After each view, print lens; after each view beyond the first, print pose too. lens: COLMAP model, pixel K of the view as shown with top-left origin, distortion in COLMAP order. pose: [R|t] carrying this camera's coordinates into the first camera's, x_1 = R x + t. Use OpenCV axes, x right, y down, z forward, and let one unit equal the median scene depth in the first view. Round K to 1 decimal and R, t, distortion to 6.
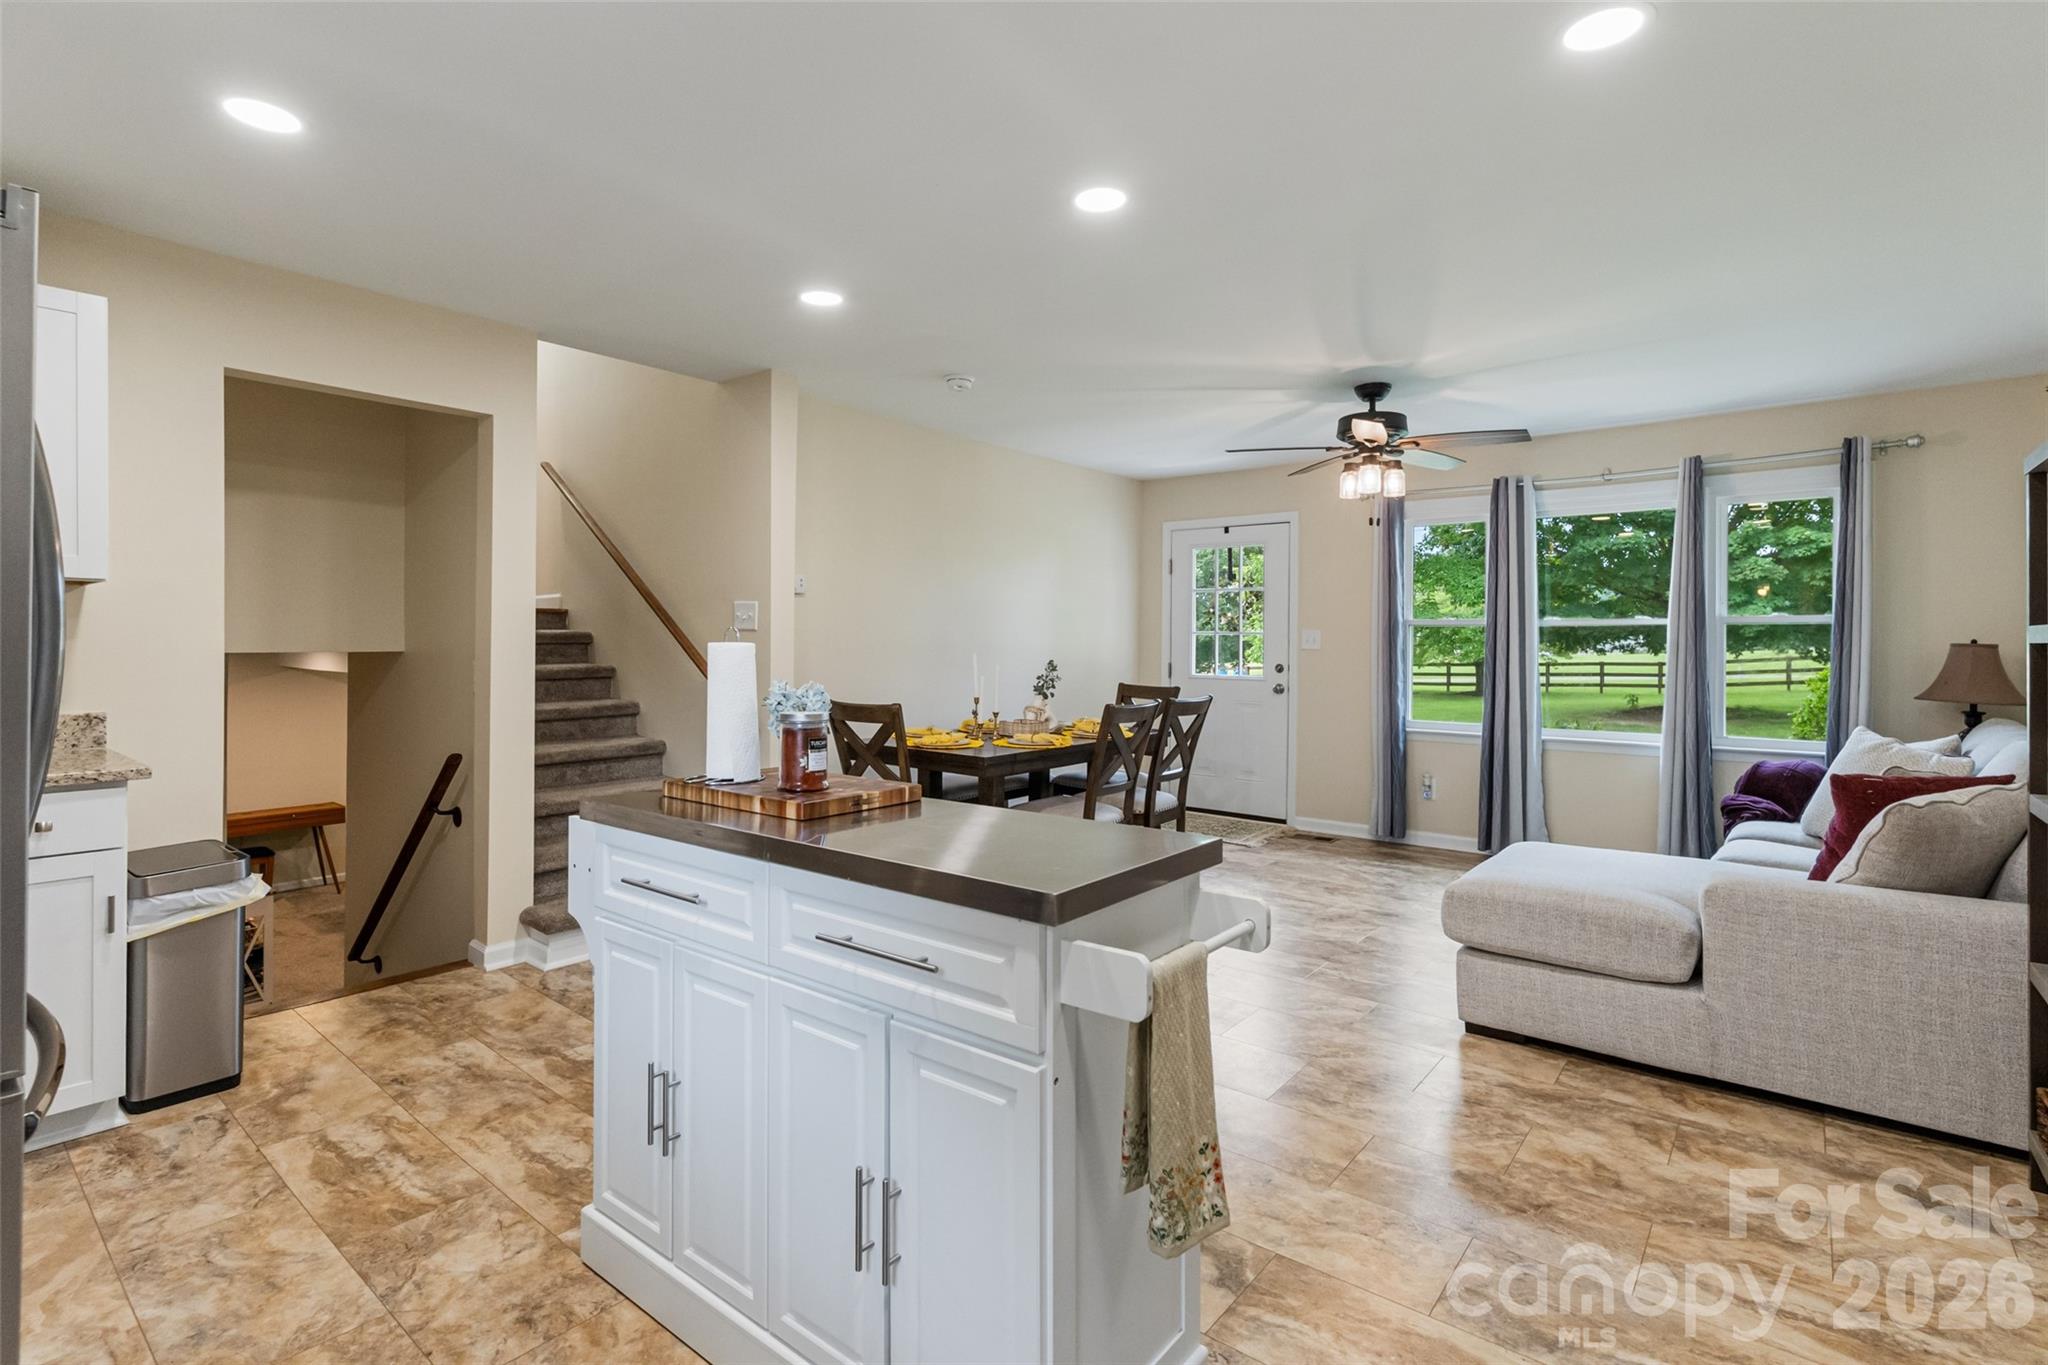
lens RADIAL K [[991.6, 0, 1026.7], [0, 991.6, 646.1], [0, 0, 1]] dist [-0.004093, -0.000064]
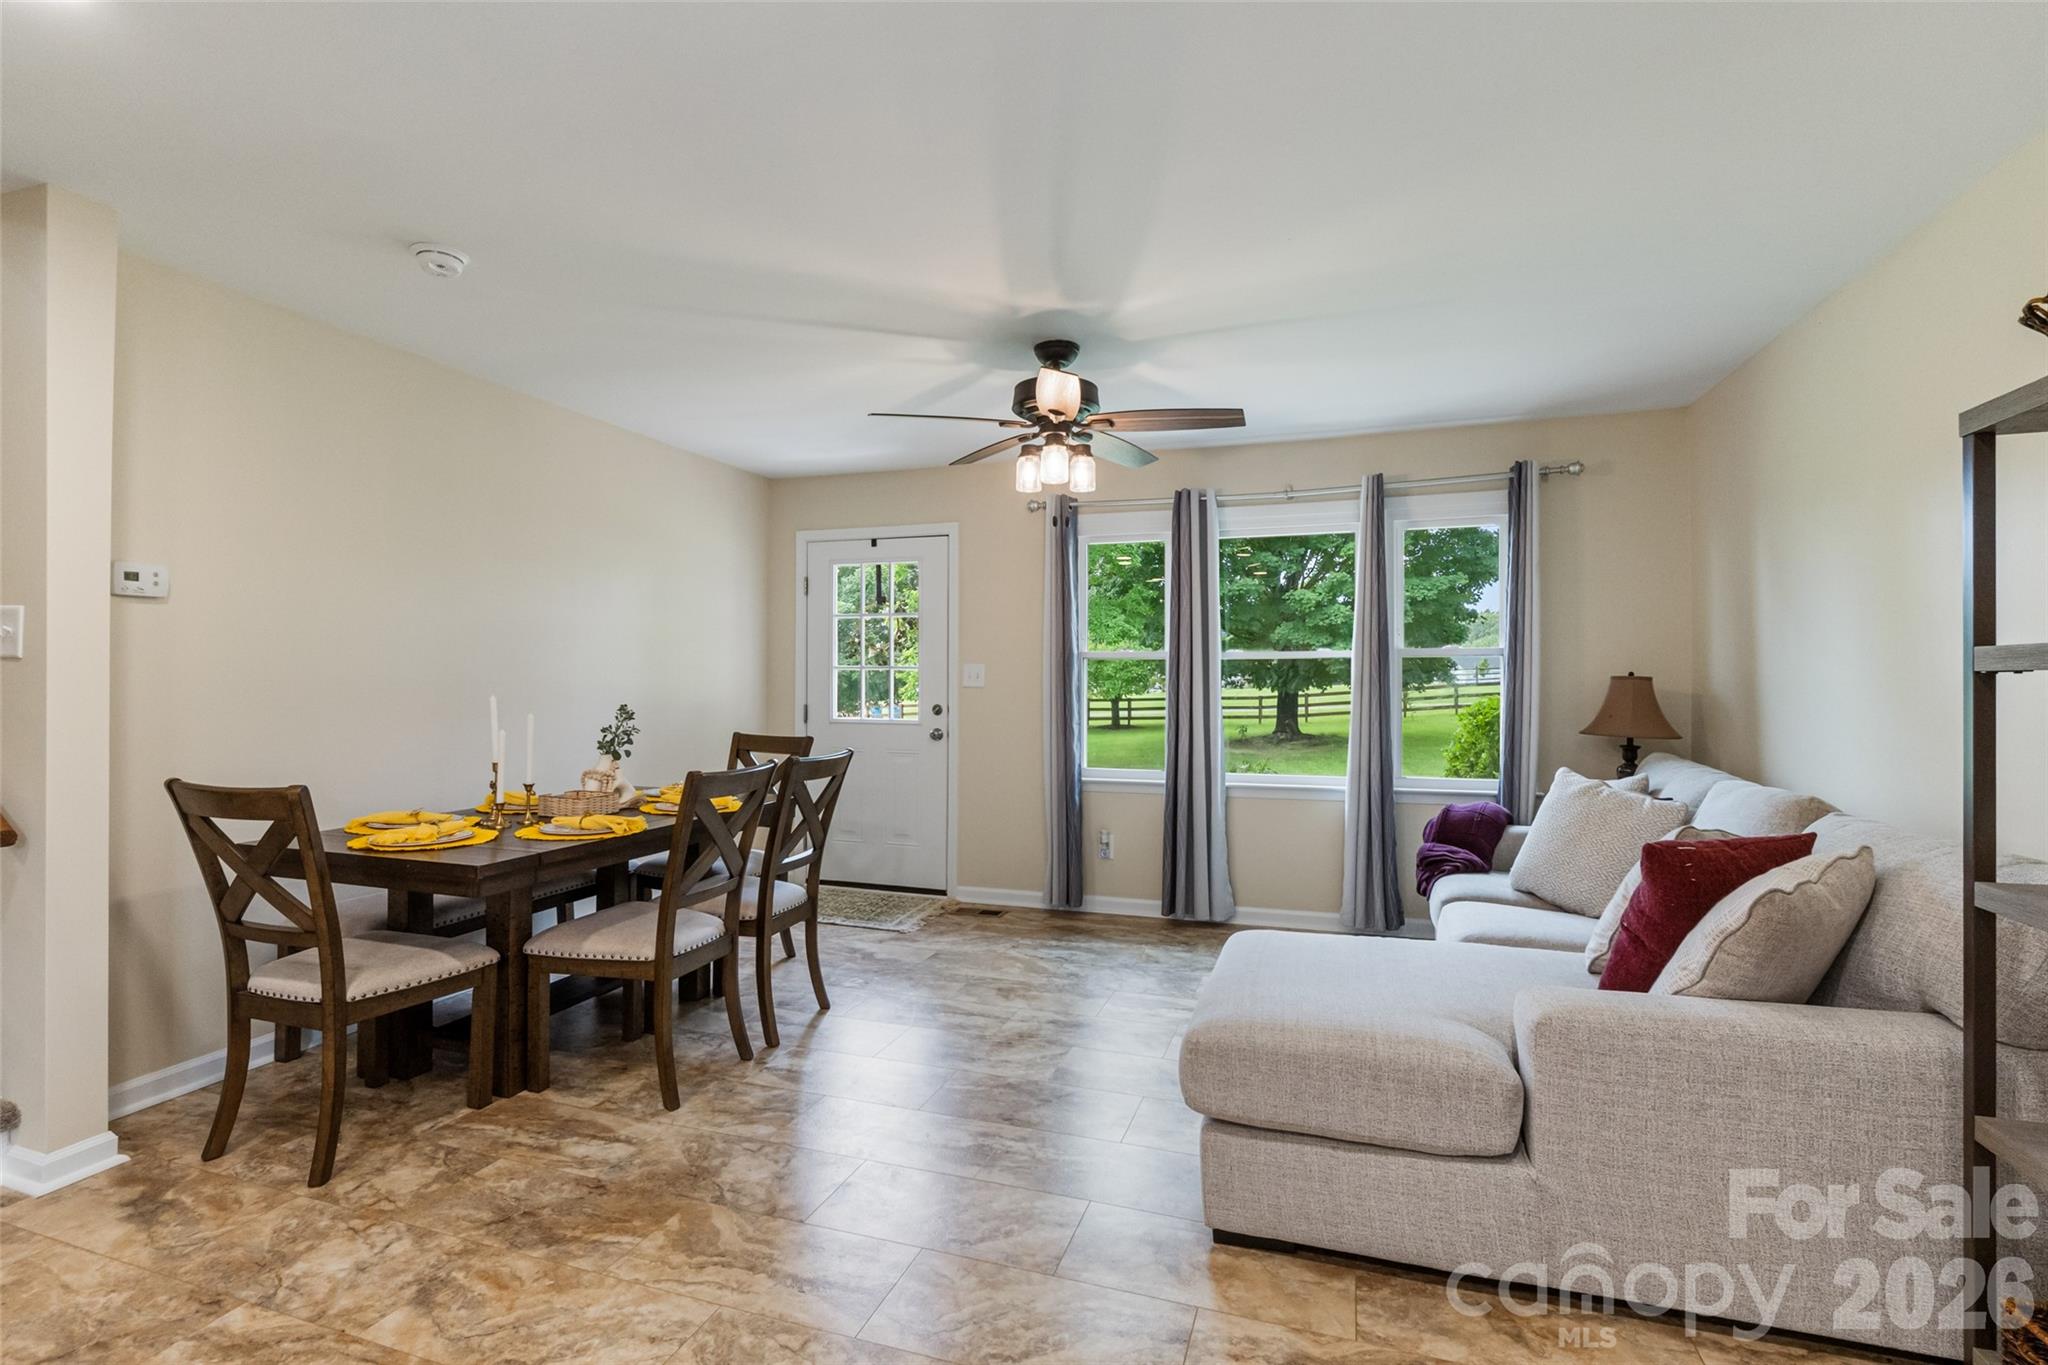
lens RADIAL K [[966.6, 0, 1026.2], [0, 966.6, 672.5], [0, 0, 1]] dist [-0.007146, 0.000069]
pose [[0.940167, -0.001681, 0.340711, 0.063765], [0.005883, 0.999919, -0.011299, 0.000981], [-0.340664, 0.012627, 0.940100, 0.278728]]
